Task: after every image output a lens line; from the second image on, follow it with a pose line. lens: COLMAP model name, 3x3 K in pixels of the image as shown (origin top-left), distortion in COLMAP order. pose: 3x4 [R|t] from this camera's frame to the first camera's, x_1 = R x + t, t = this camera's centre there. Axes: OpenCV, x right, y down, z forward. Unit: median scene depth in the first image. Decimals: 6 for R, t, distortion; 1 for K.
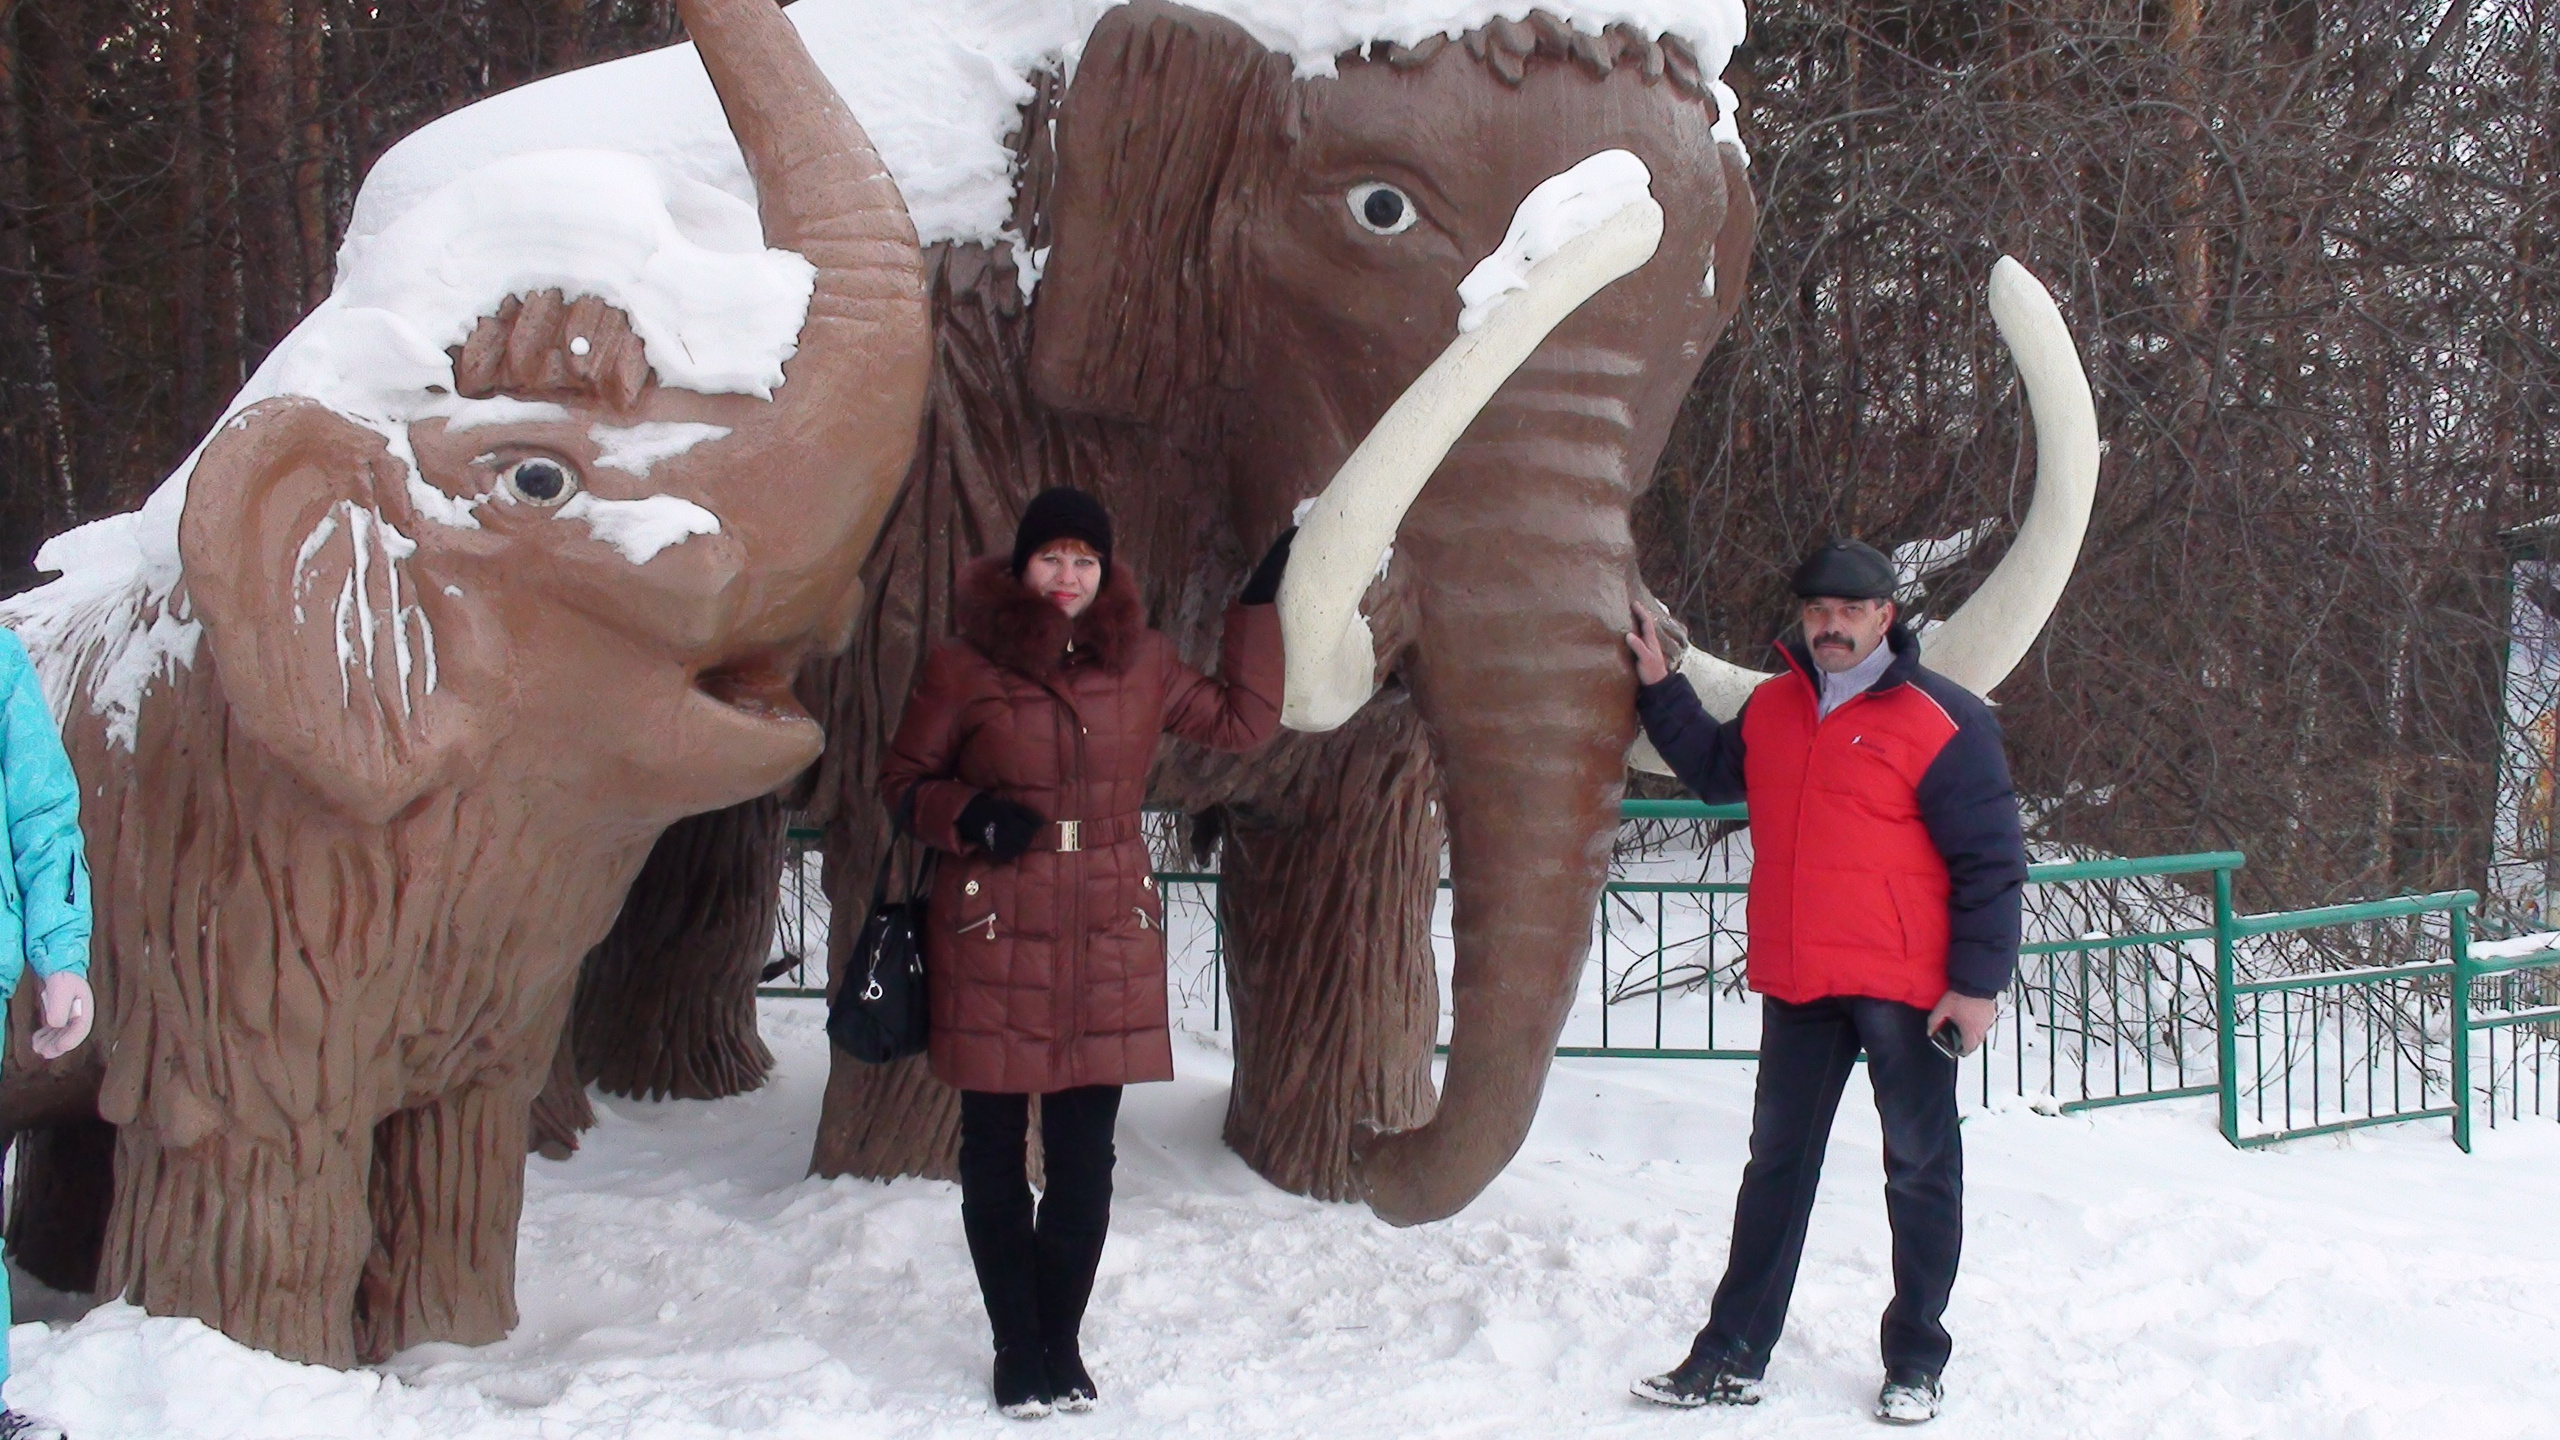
lens RADIAL K [[2793.7, 0, 1274.8], [0, 2793.7, 766.0], [0, 0, 1]] dist [-0.059912, 0.155181]
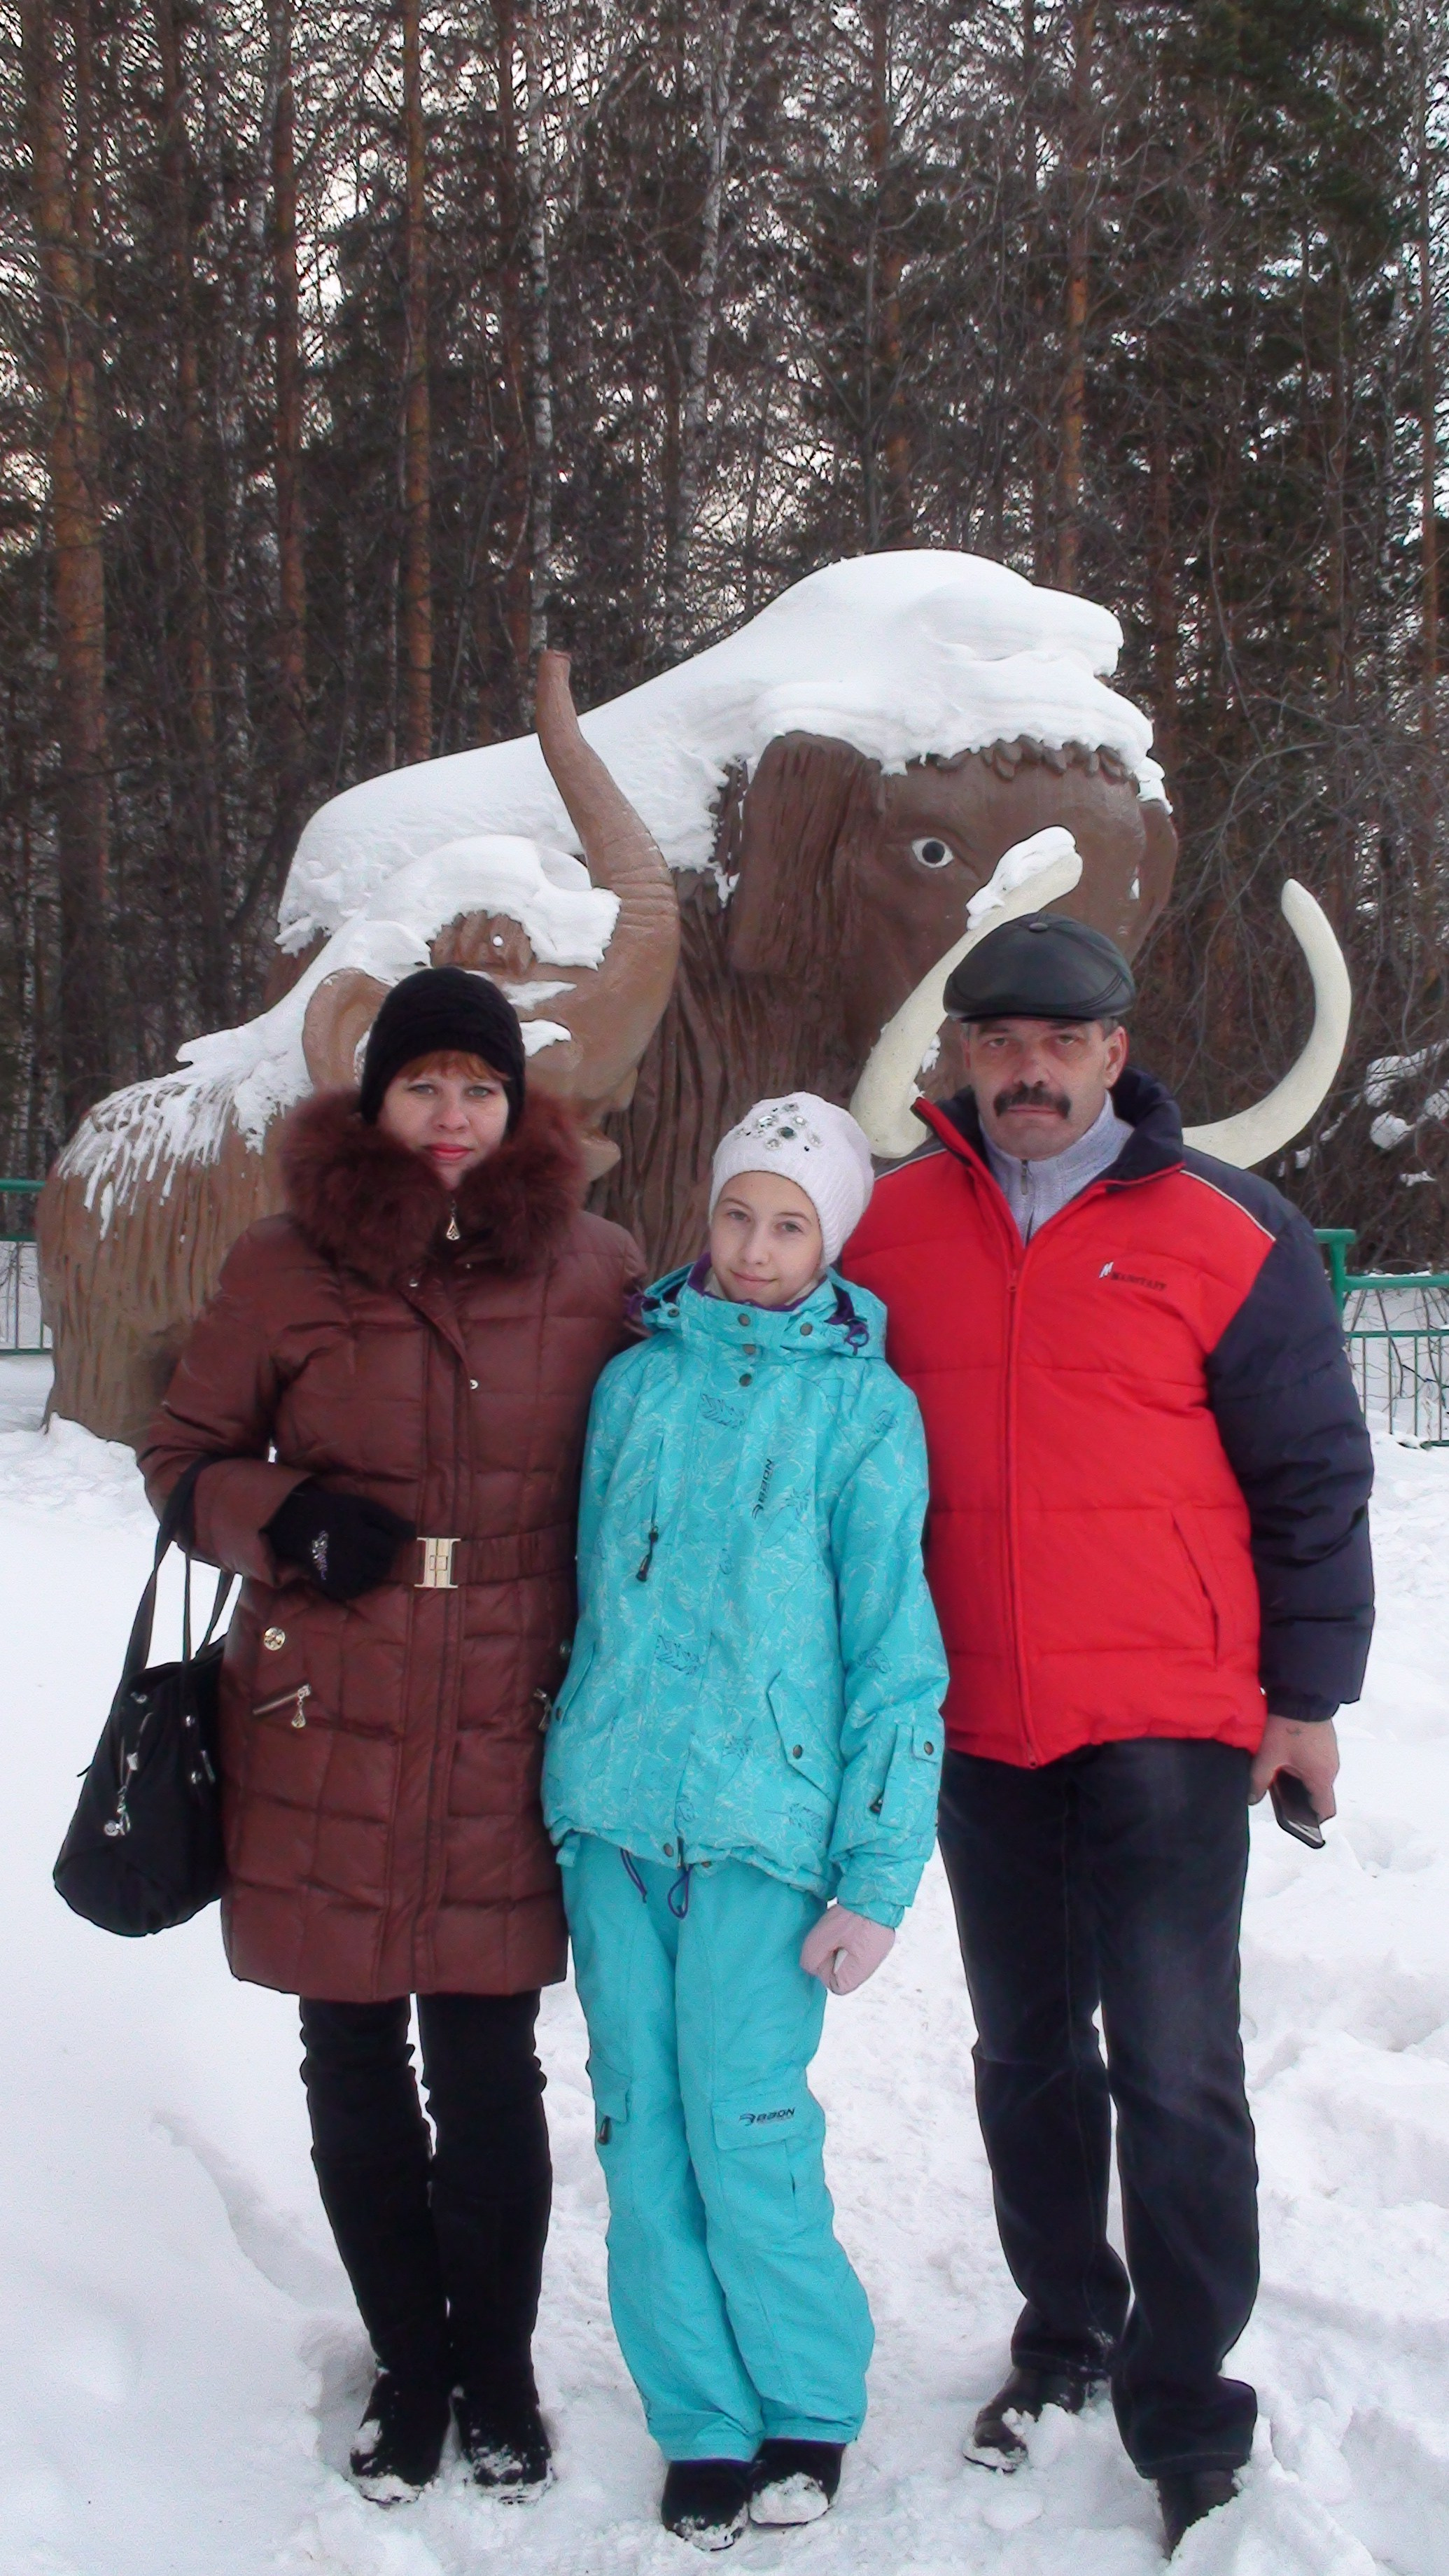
lens RADIAL K [[2752.0, 0, 724.5], [0, 2752.0, 1288.0], [0, 0, 1]] dist [0.100309, -0.000599]
pose [[0.997608, 0.004578, -0.068970, 0.029118], [-0.004808, 0.999983, -0.003179, 0.073804], [0.068954, 0.003503, 0.997614, -0.700639]]
